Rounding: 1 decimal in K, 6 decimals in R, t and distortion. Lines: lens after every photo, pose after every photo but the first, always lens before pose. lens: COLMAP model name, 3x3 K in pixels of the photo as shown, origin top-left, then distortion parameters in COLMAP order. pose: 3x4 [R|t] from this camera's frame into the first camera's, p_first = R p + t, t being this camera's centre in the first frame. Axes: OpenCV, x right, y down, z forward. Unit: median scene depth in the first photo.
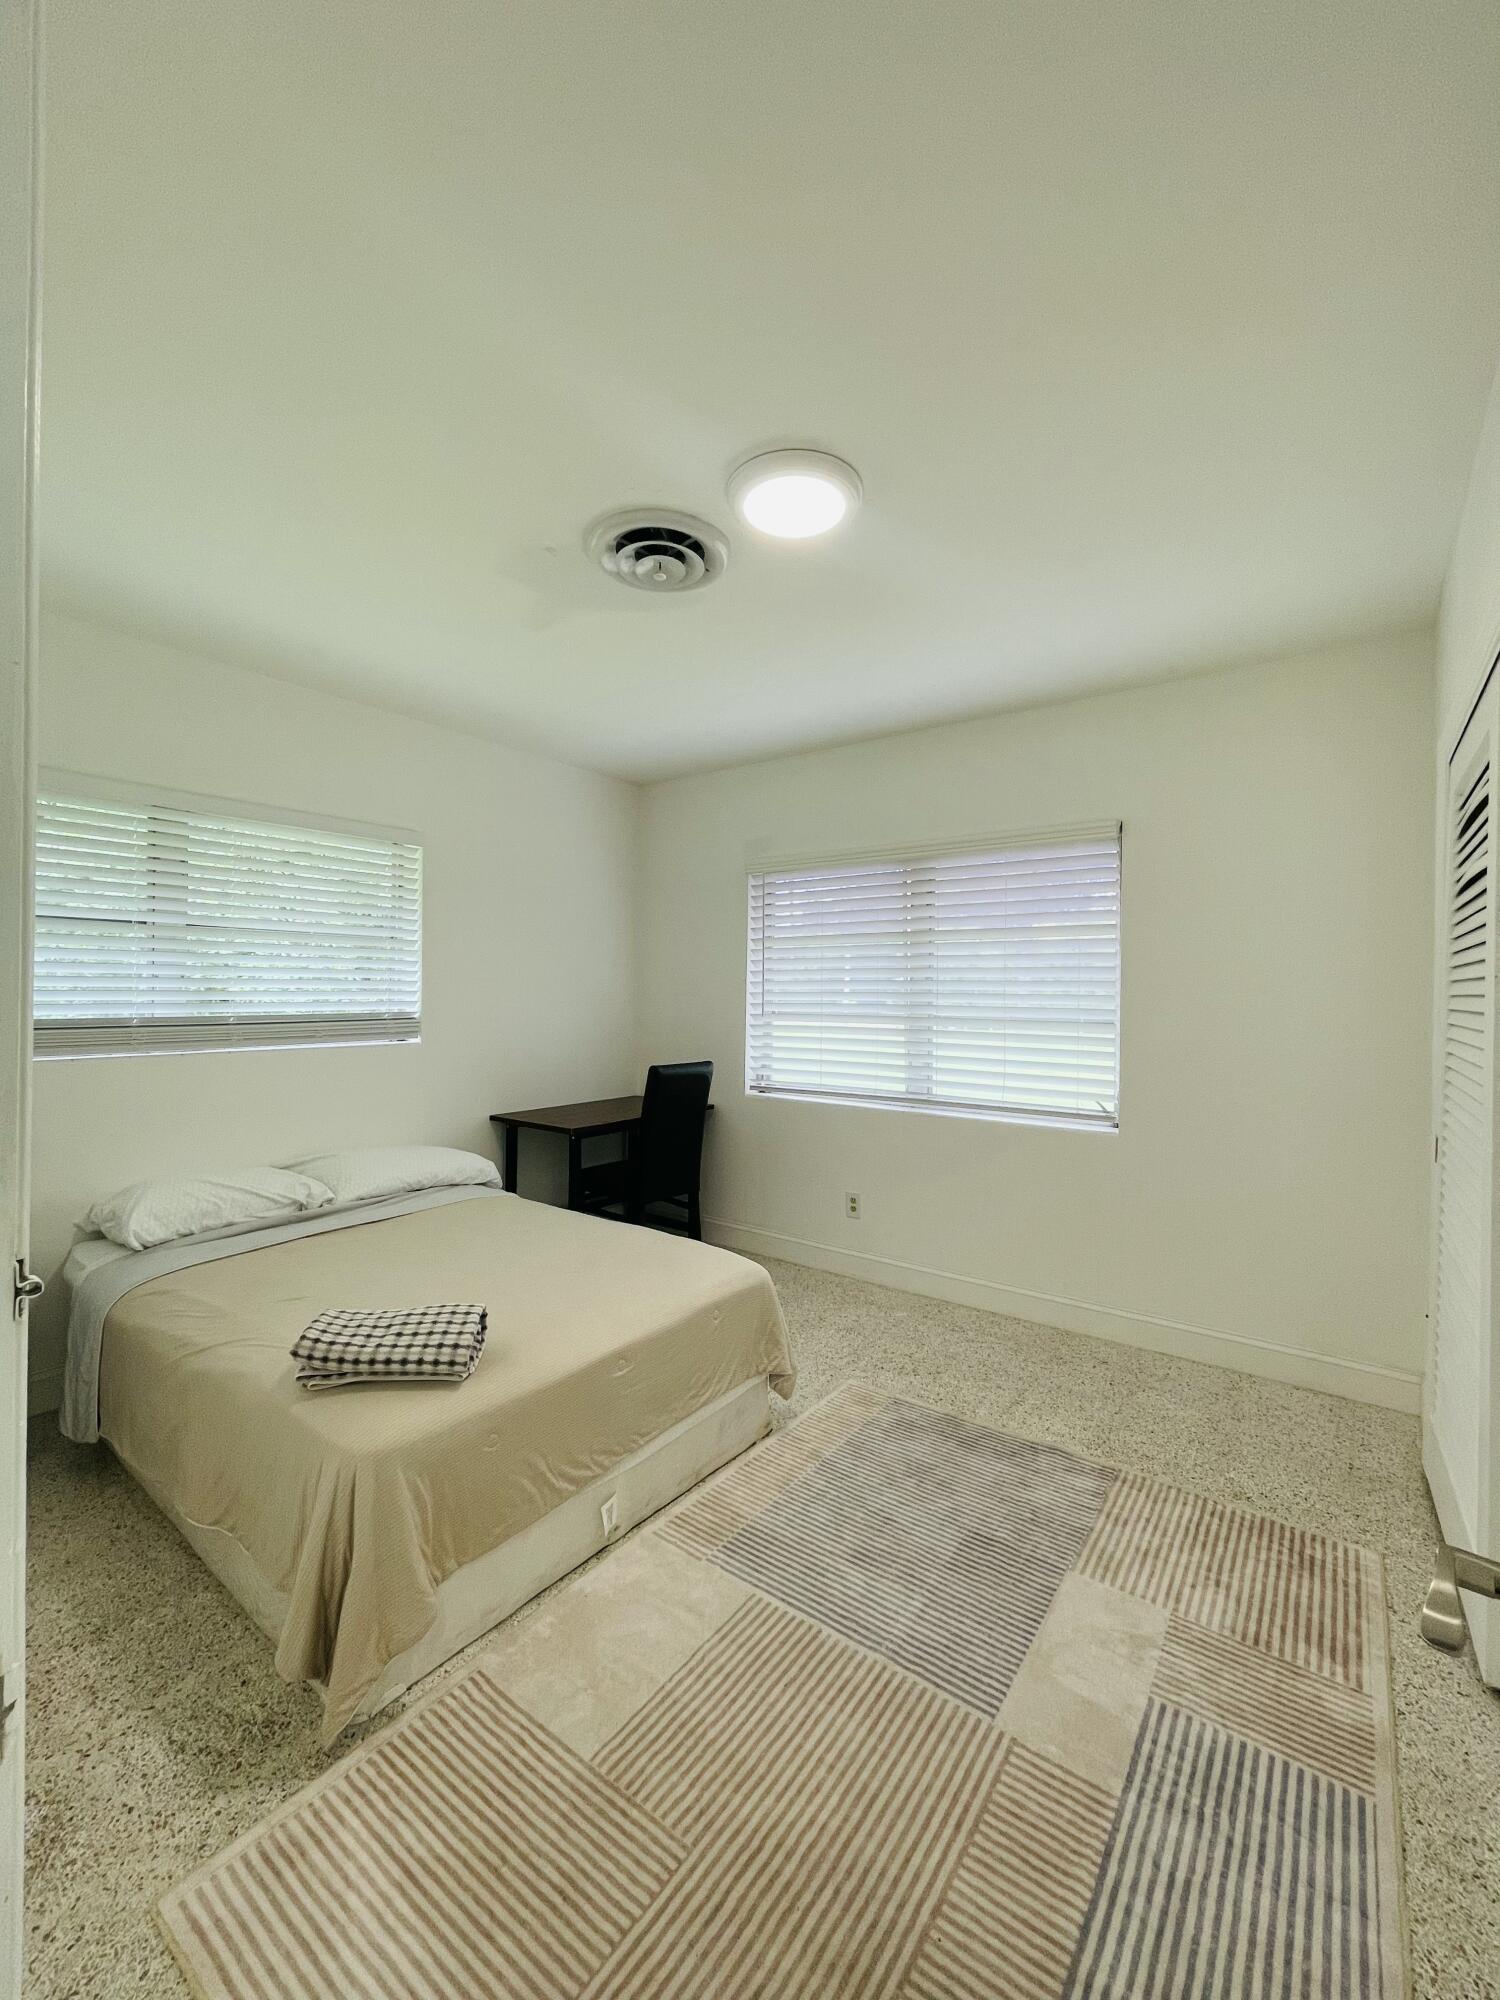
lens RADIAL K [[812.8, 0, 751.7], [0, 812.8, 988.9], [0, 0, 1]] dist [0.000145, -0.000520]
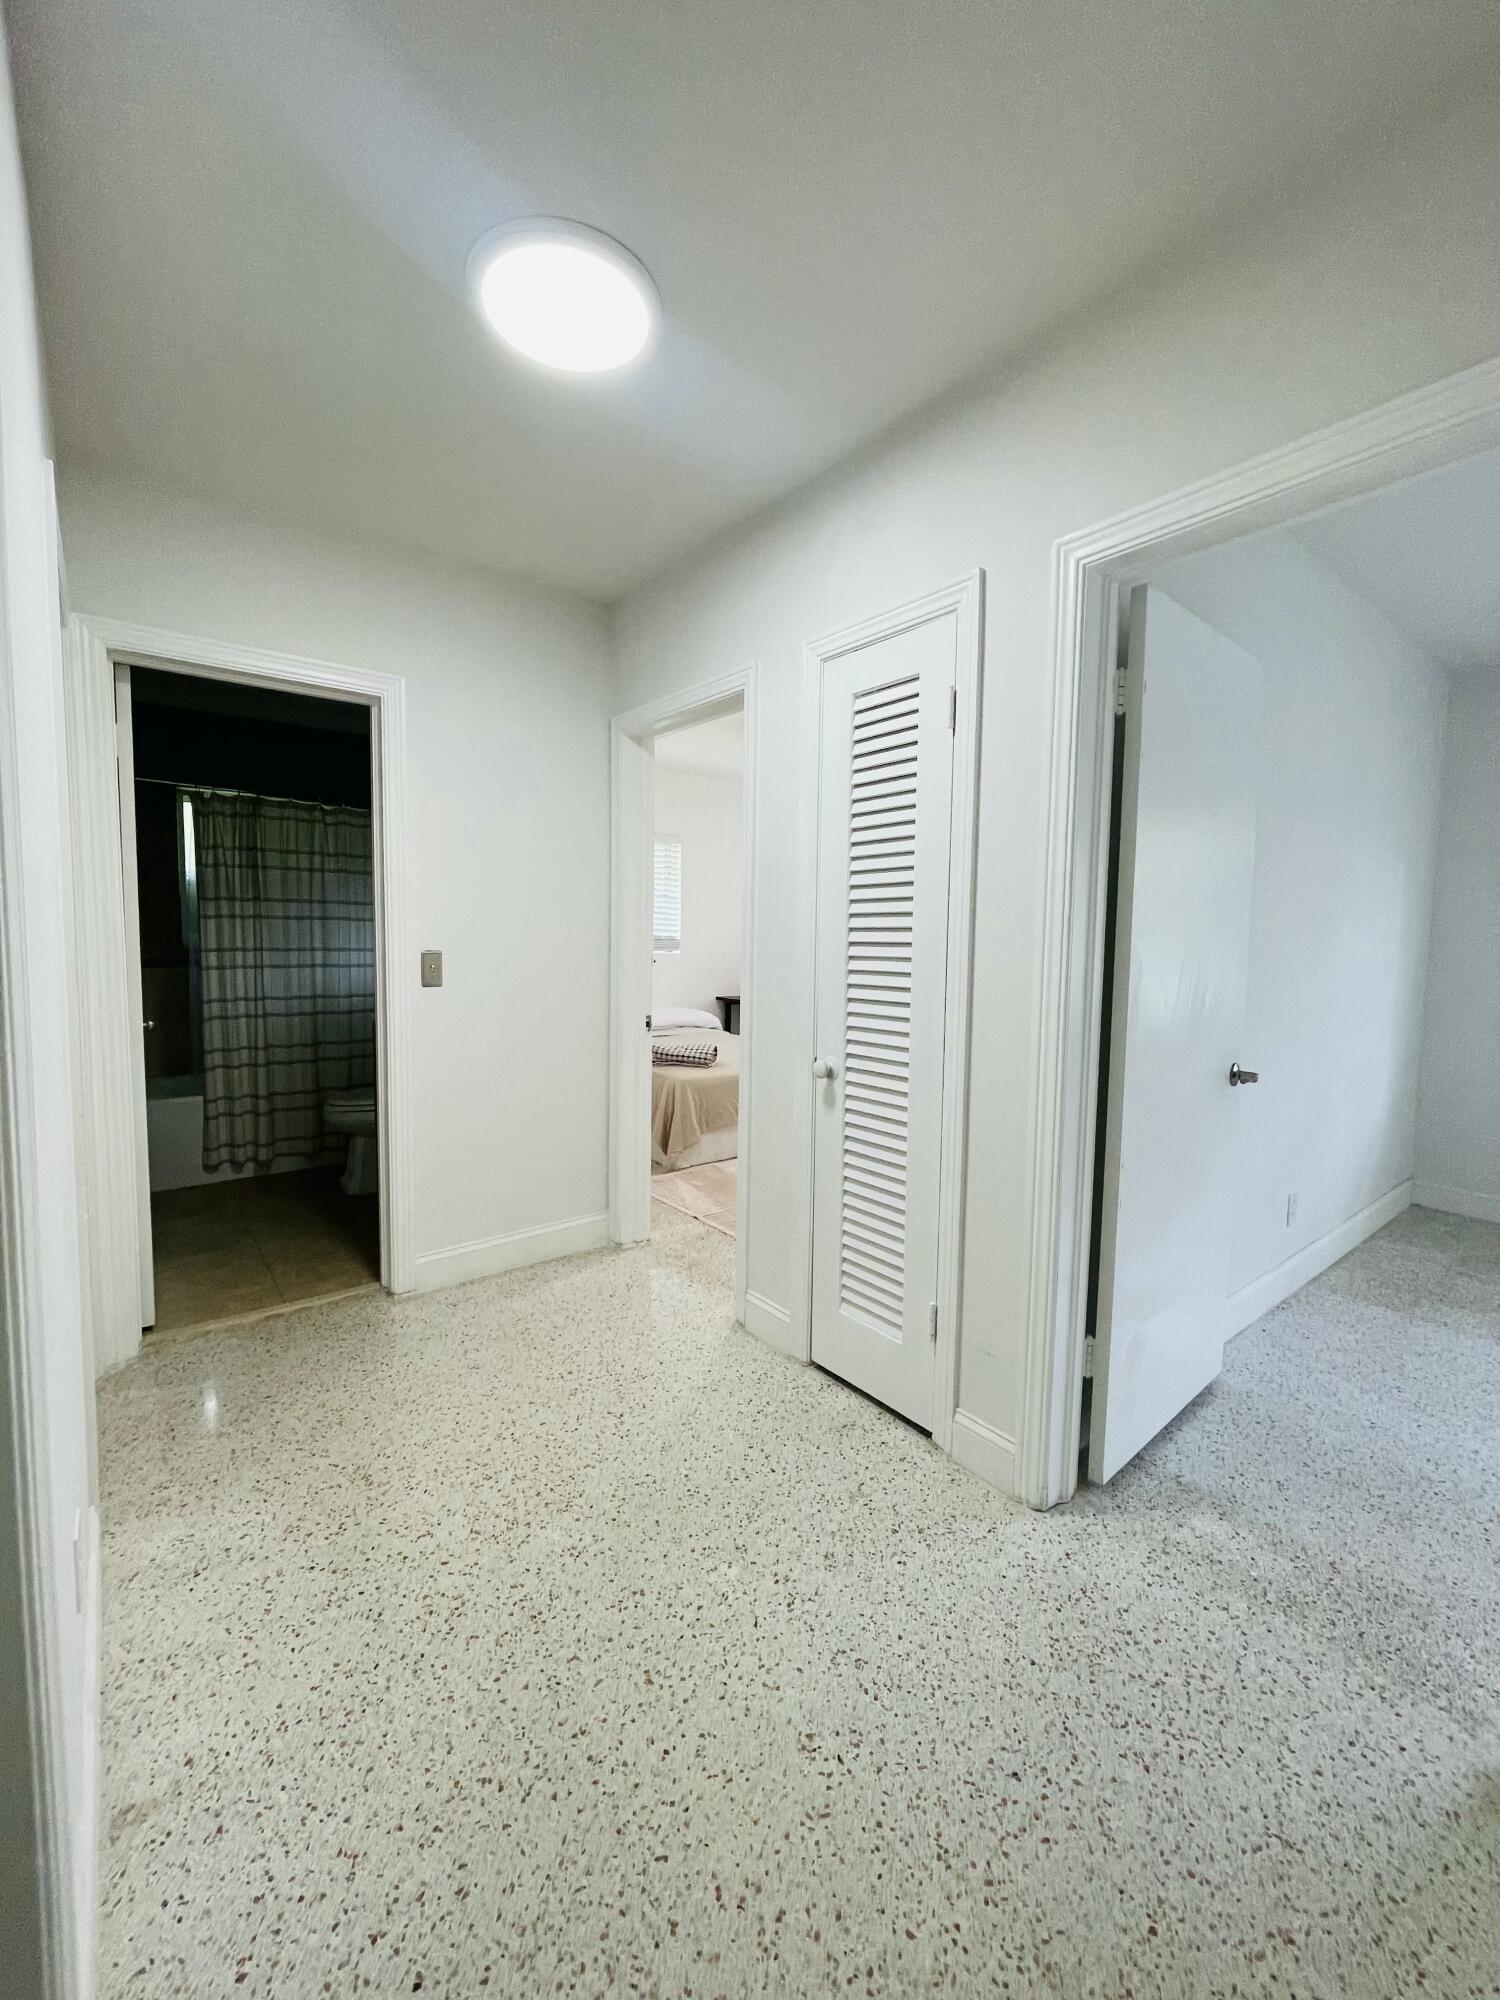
lens RADIAL K [[812.8, 0, 751.7], [0, 812.8, 988.9], [0, 0, 1]] dist [0.000145, -0.000520]
pose [[0.965472, 0.025710, -0.259233, 0.294533], [-0.006152, 0.997091, 0.075977, 0.008934], [0.260433, -0.071759, 0.962822, -0.955351]]
